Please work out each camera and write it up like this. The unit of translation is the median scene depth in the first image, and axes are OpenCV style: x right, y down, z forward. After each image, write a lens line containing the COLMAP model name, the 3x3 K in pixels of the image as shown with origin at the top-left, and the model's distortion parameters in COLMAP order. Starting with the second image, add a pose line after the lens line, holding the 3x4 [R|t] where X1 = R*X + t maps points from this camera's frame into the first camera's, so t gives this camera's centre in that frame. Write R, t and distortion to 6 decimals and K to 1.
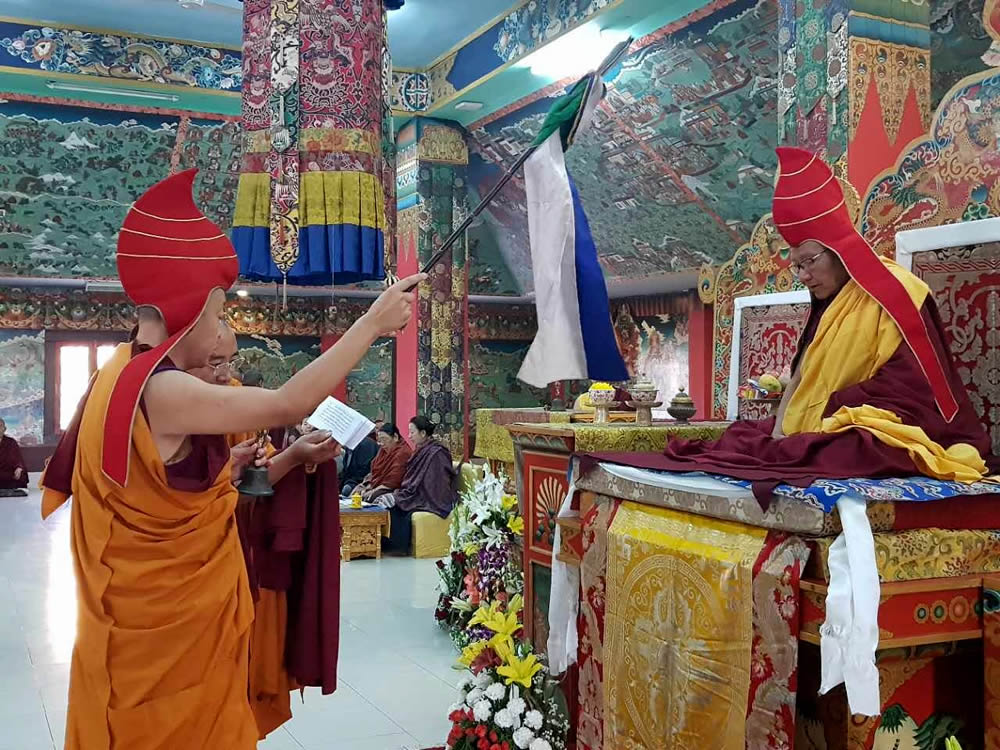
lens RADIAL K [[1114.8, 0, 466.6], [0, 1114.8, 374.4], [0, 0, 1]] dist [0.025799, 0.000000]
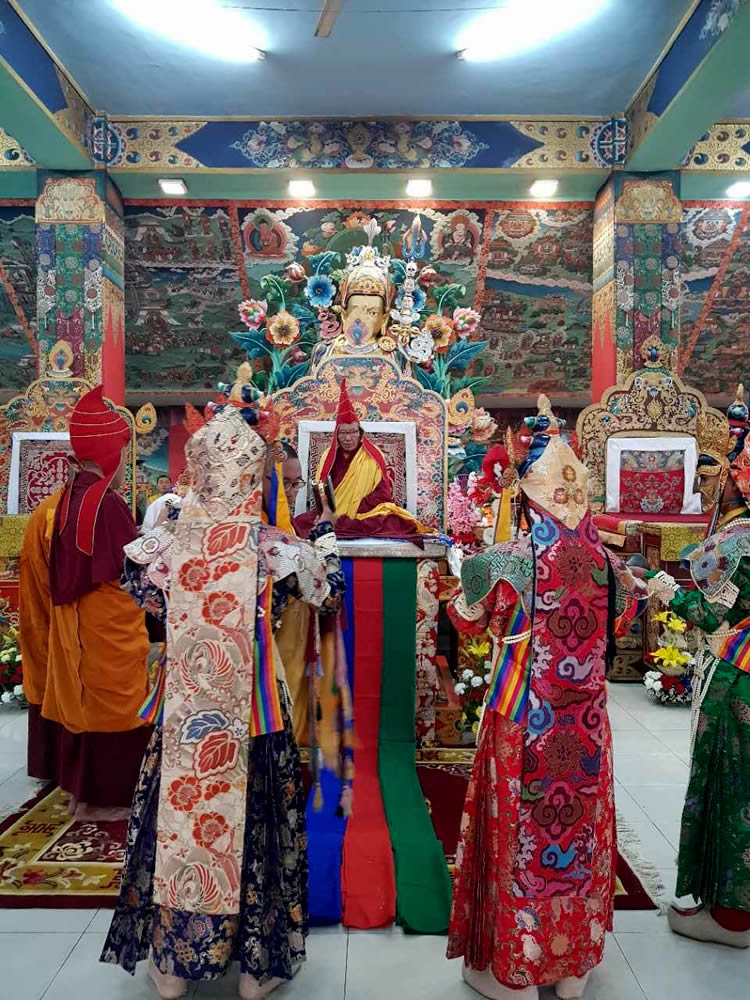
lens RADIAL K [[783.4, 0, 392.6], [0, 783.4, 504.7], [0, 0, 1]] dist [-0.002894, -0.032009]
pose [[0.382524, -0.024509, 0.923620, -0.325611], [-0.007695, 0.999529, 0.029710, -0.006059], [-0.923914, -0.018472, 0.382155, 0.105899]]
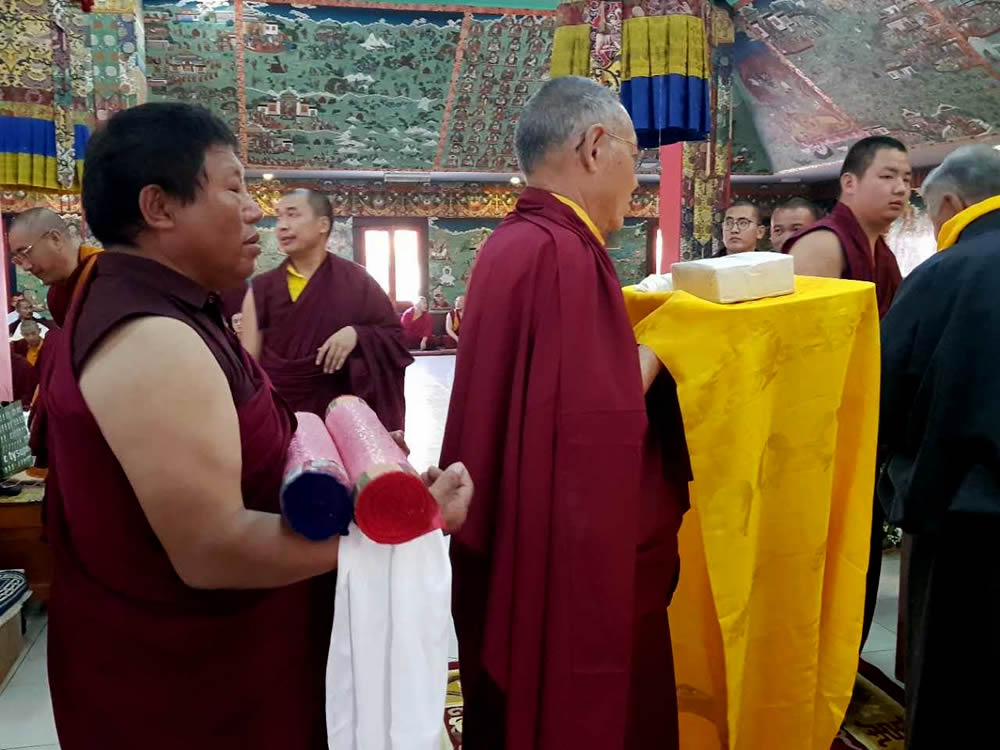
lens RADIAL K [[925.3, 0, 493.6], [0, 925.3, 394.8], [0, 0, 1]] dist [0.015865, 0.000000]
pose [[0.979345, 0.015880, -0.201574, -0.044561], [0.013814, 0.989327, 0.145055, 0.007347], [0.201726, -0.144843, 0.968673, 0.086295]]
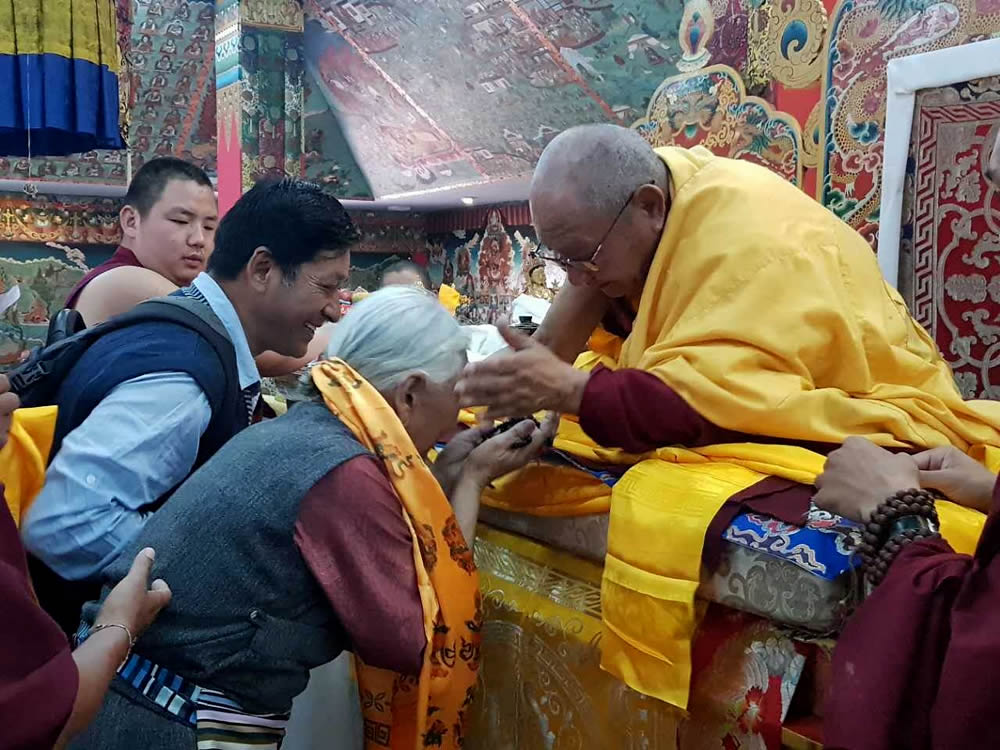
lens RADIAL K [[1178.7, 0, 466.2], [0, 1178.7, 371.2], [0, 0, 1]] dist [0.062552, 0.000000]
pose [[0.994044, -0.004393, 0.108891, 0.027986], [-0.002768, 0.997847, 0.065524, 0.001311], [-0.108944, -0.065435, 0.991892, 0.130432]]
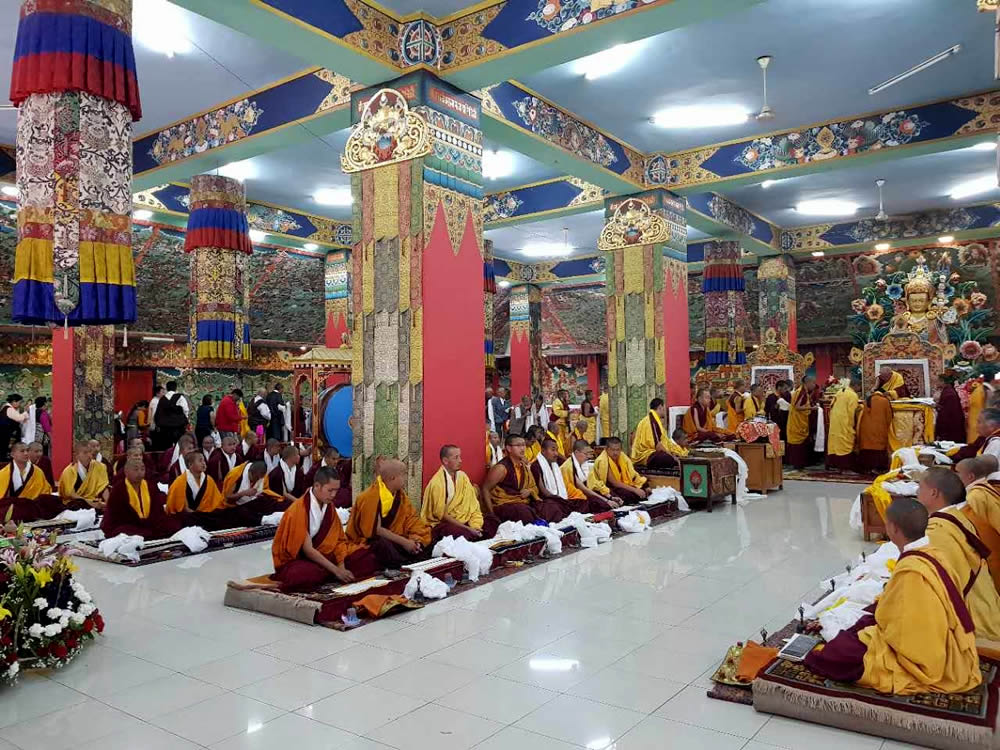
lens RADIAL K [[783.4, 0, 449.0], [0, 783.4, 376.9], [0, 0, 1]] dist [-0.002894, -0.032009]
pose [[0.887580, -0.004074, 0.460635, -1.113640], [0.012728, 0.999796, -0.015682, -0.006309], [-0.460478, 0.019782, 0.887451, -0.474502]]
